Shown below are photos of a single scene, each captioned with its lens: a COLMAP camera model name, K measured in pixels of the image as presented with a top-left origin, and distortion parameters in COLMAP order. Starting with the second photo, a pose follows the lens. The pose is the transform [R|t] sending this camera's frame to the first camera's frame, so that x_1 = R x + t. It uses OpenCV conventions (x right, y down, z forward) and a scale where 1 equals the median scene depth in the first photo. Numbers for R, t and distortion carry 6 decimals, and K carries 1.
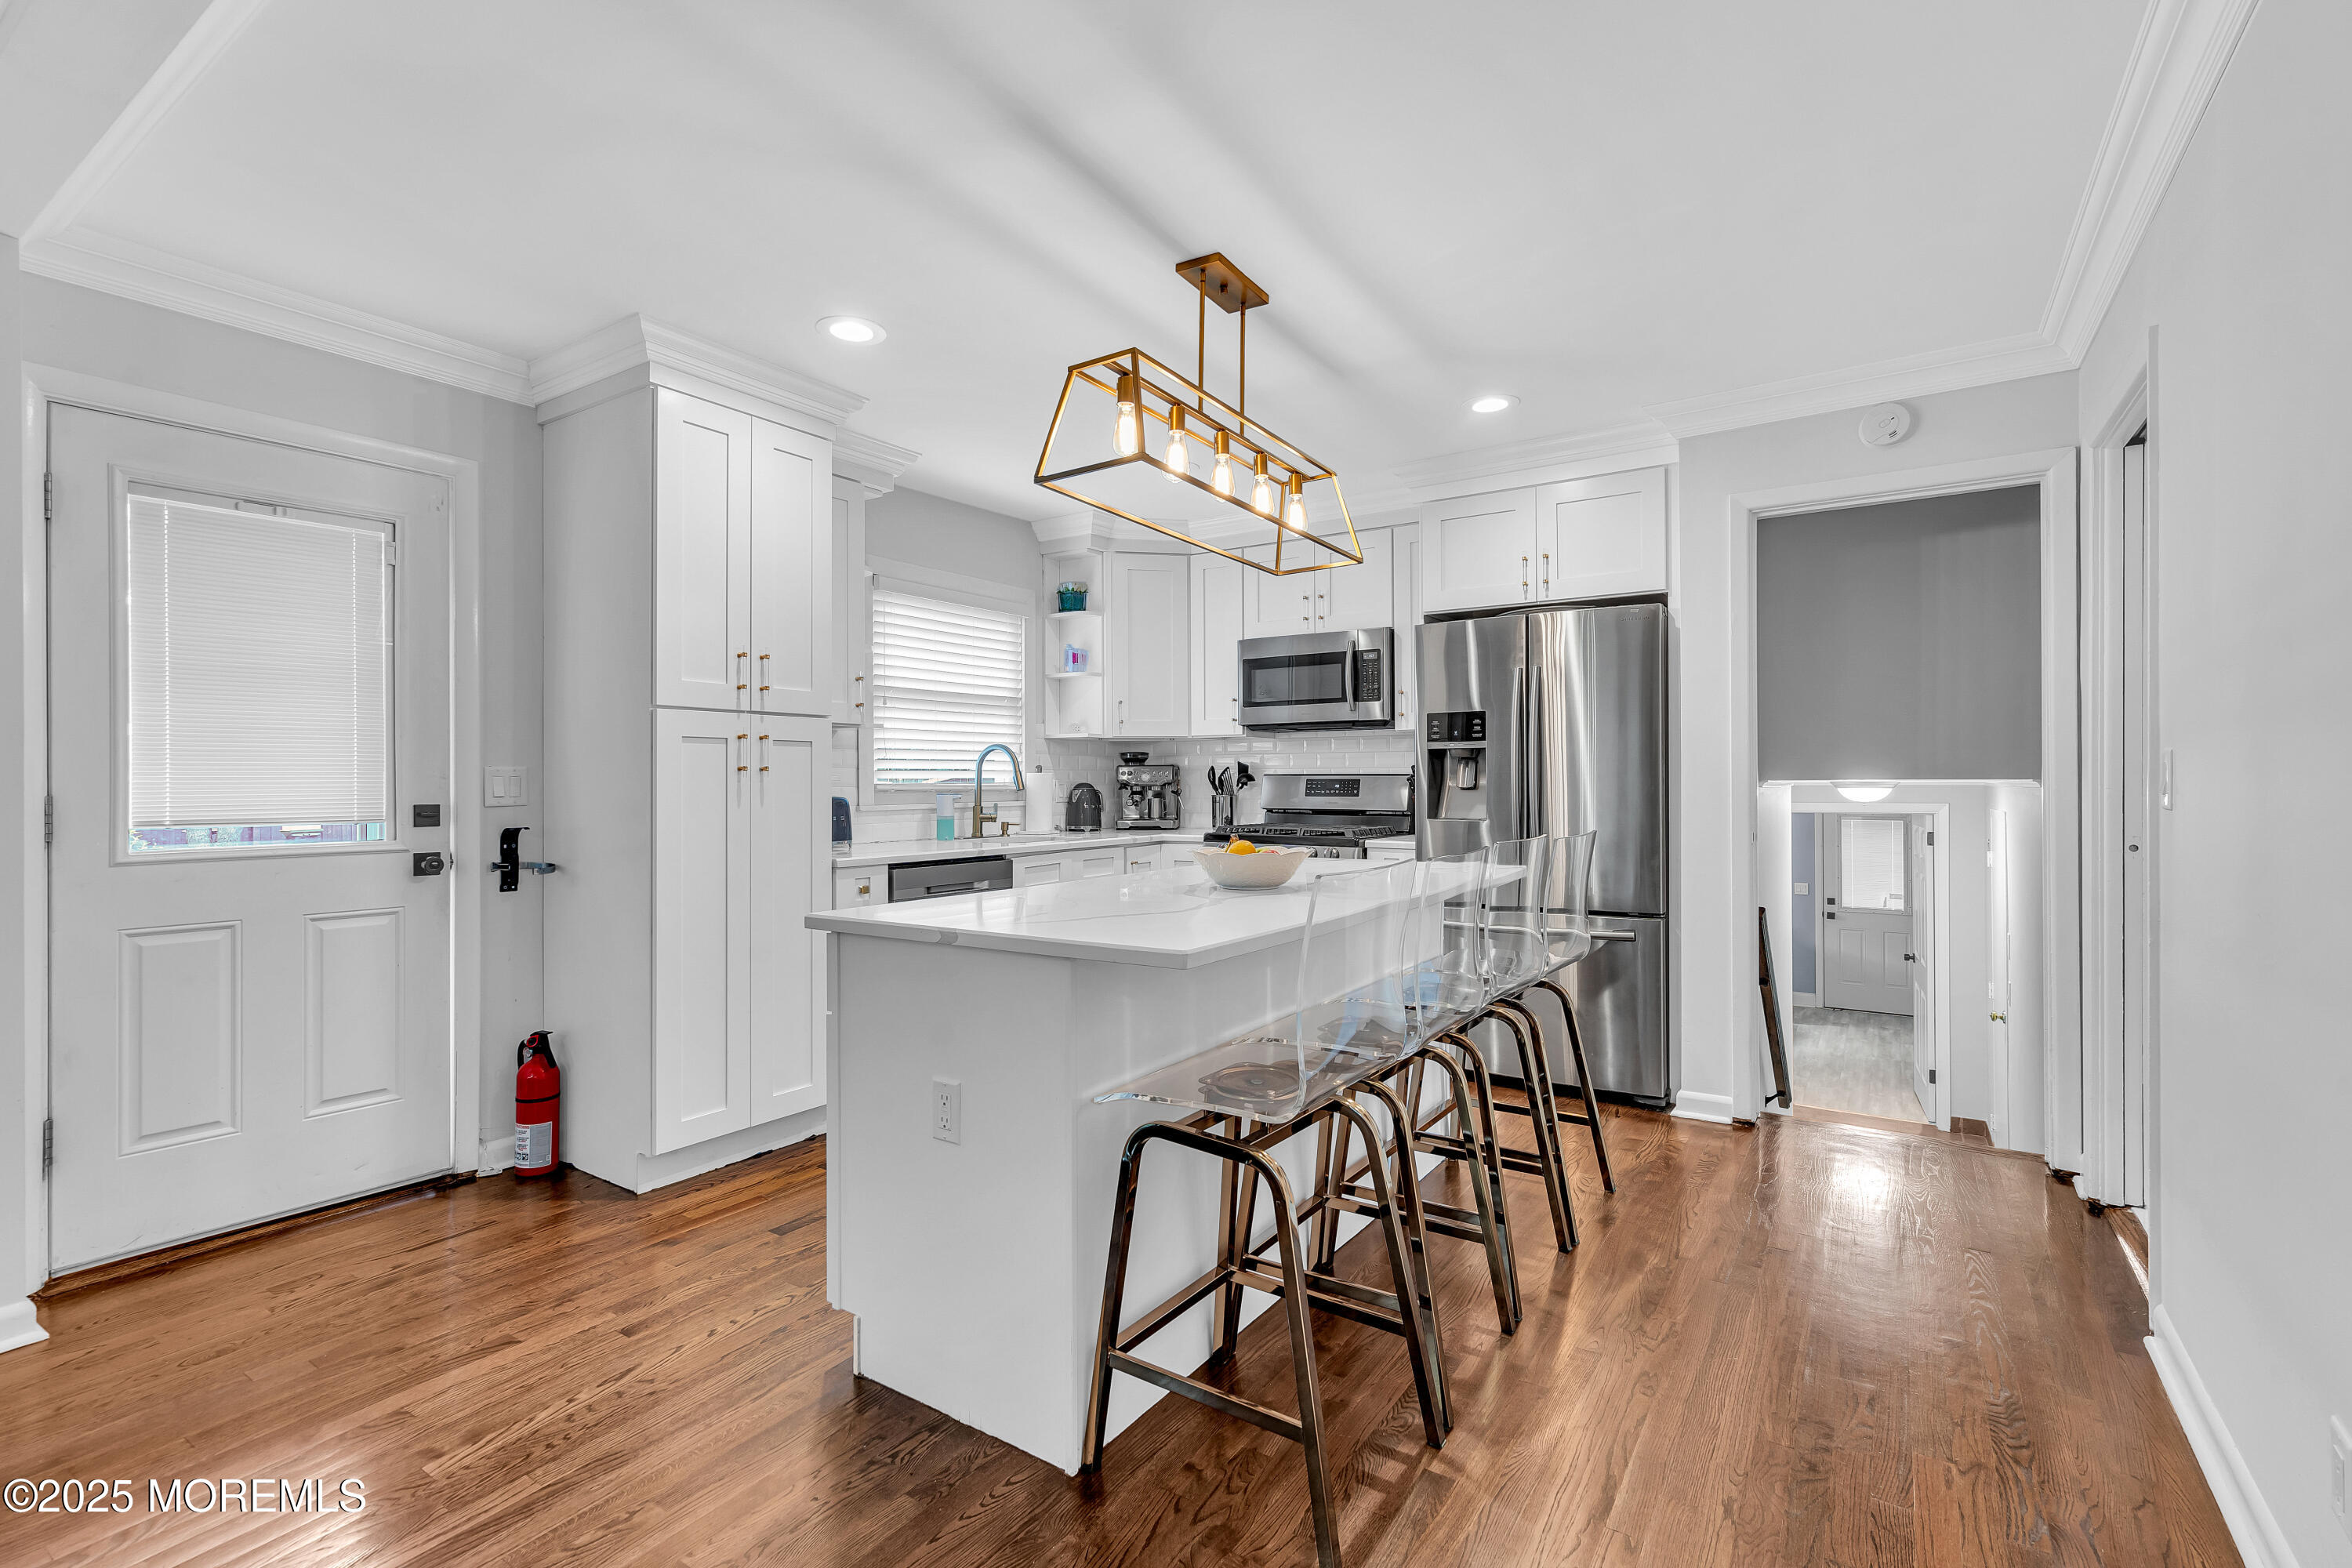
lens RADIAL K [[1081.8, 0, 1190.5], [0, 1081.8, 784.2], [0, 0, 1]] dist [0.000792, 0.000153]
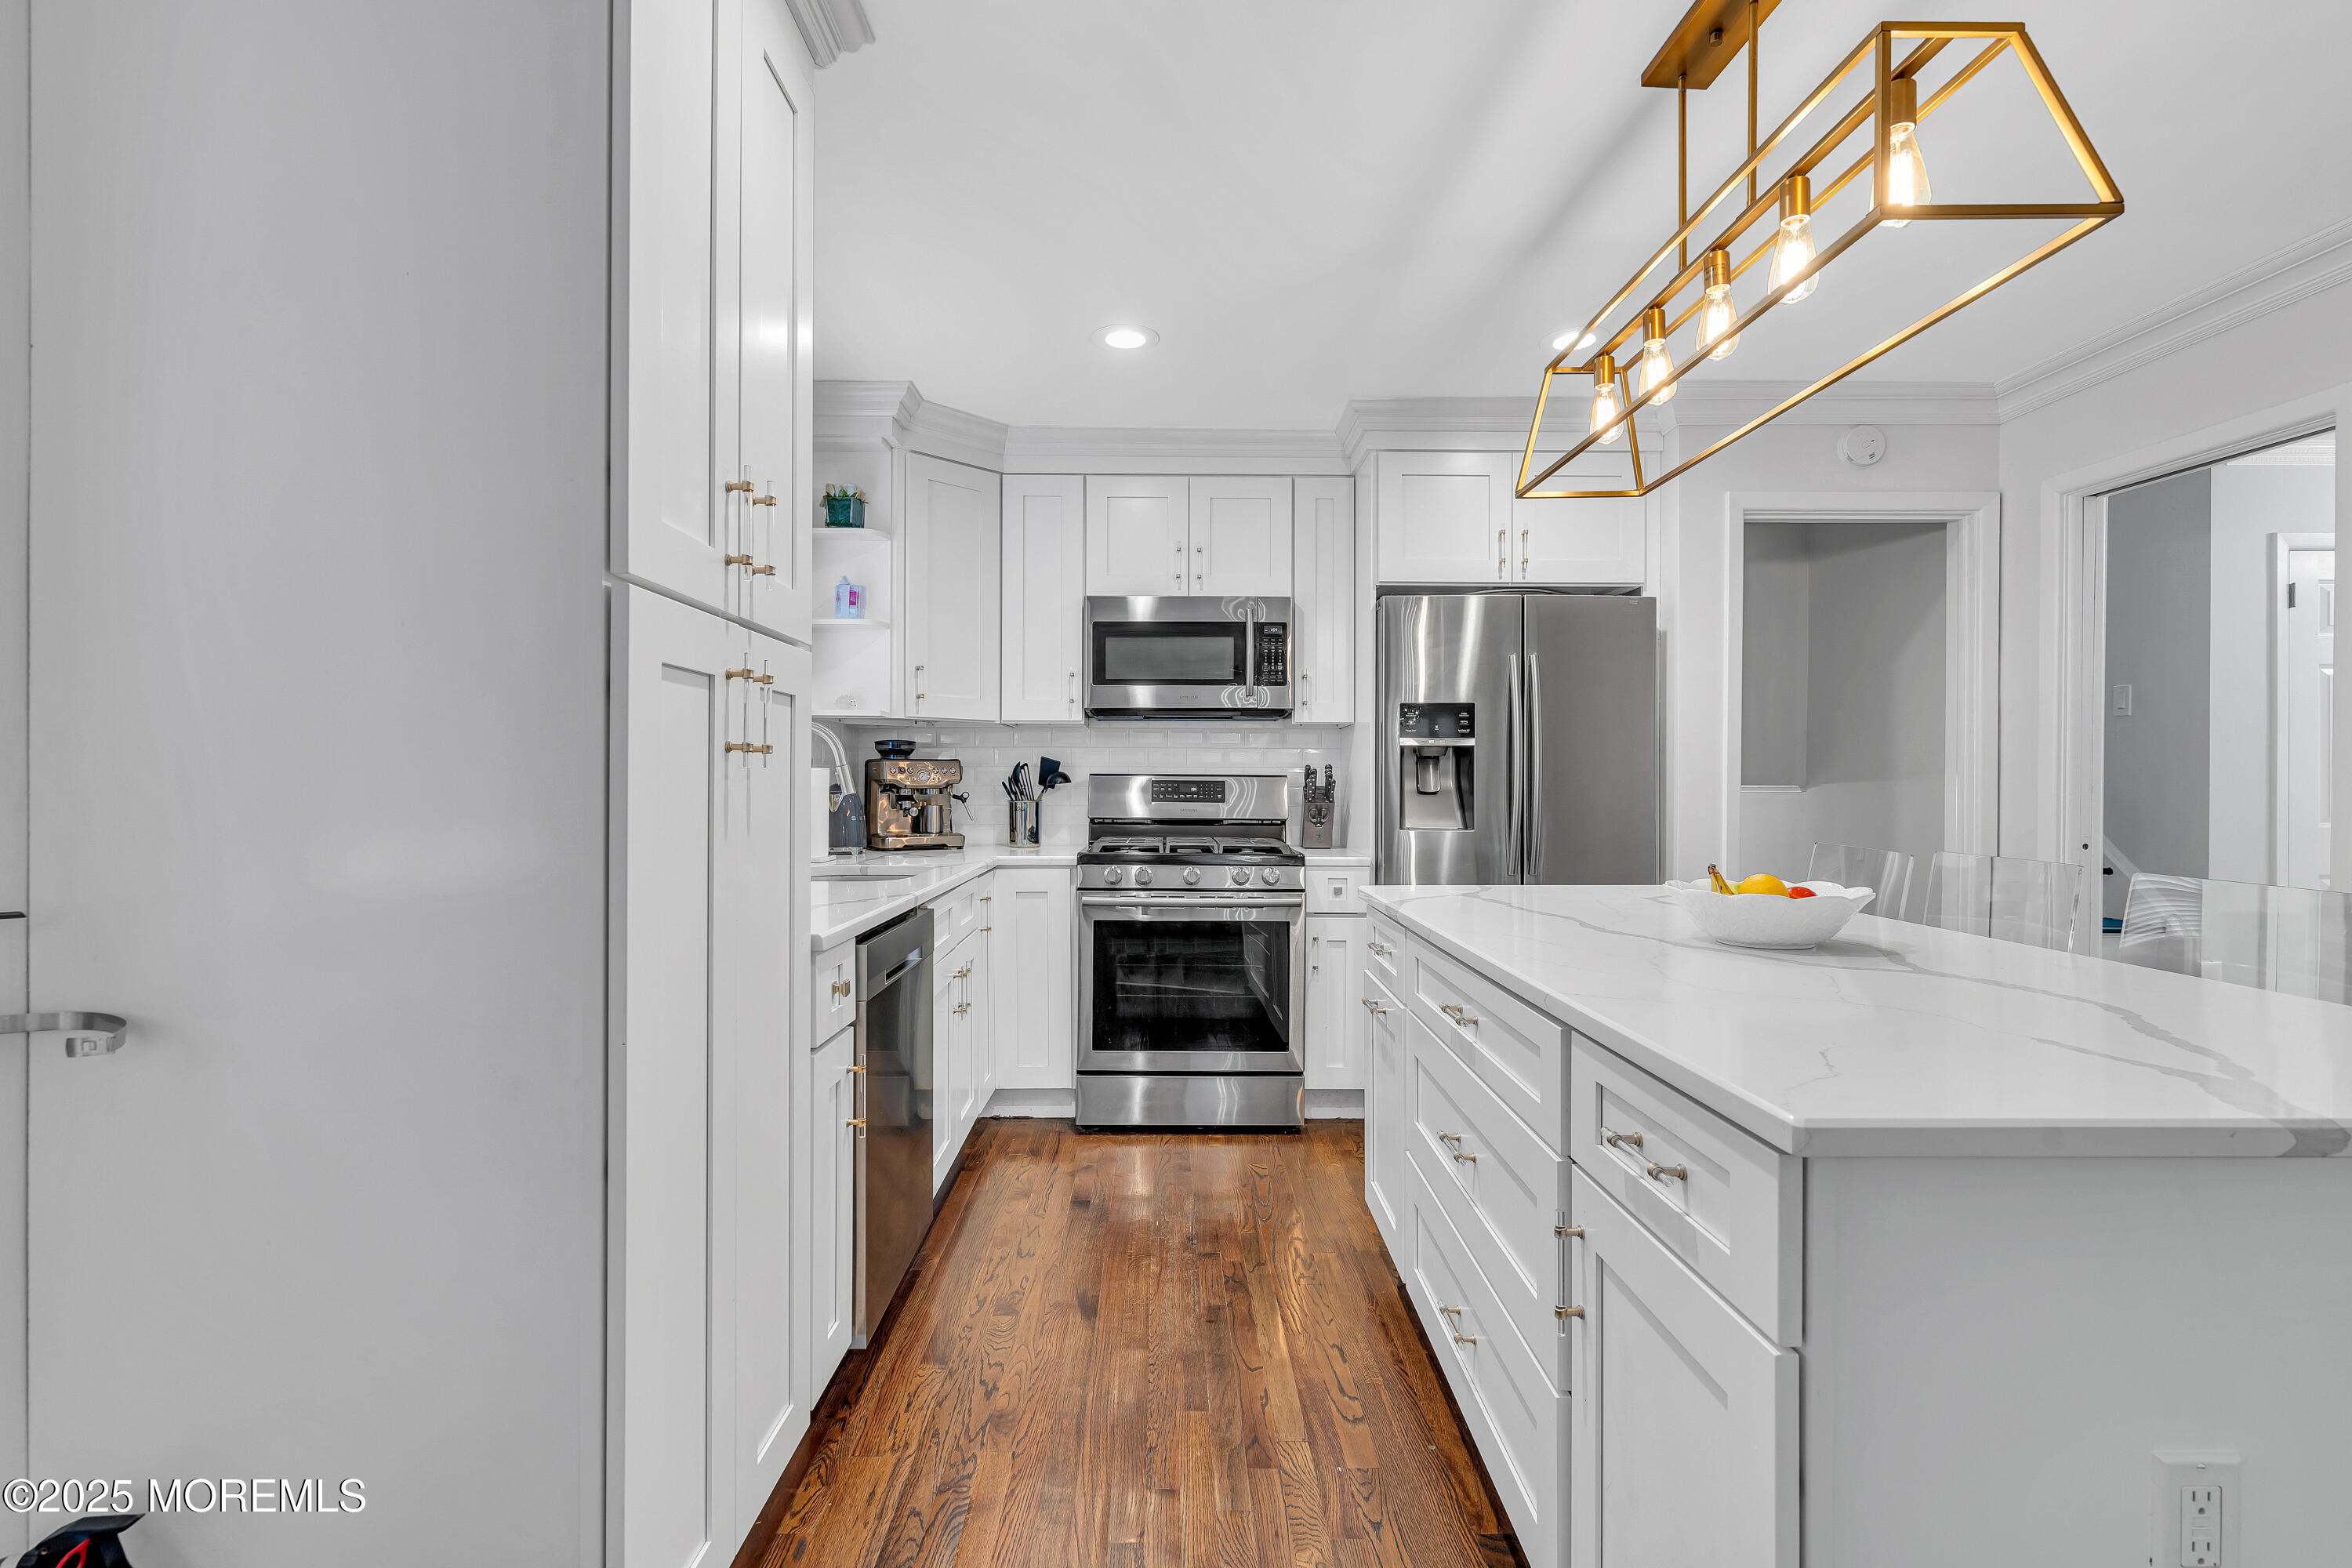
lens RADIAL K [[1081.8, 0, 1190.5], [0, 1081.8, 784.2], [0, 0, 1]] dist [0.000792, 0.000153]
pose [[0.824829, 0.004708, 0.565363, -0.322643], [-0.004666, 0.999988, -0.001519, -0.000575], [-0.565363, -0.001385, 0.824841, 0.337874]]
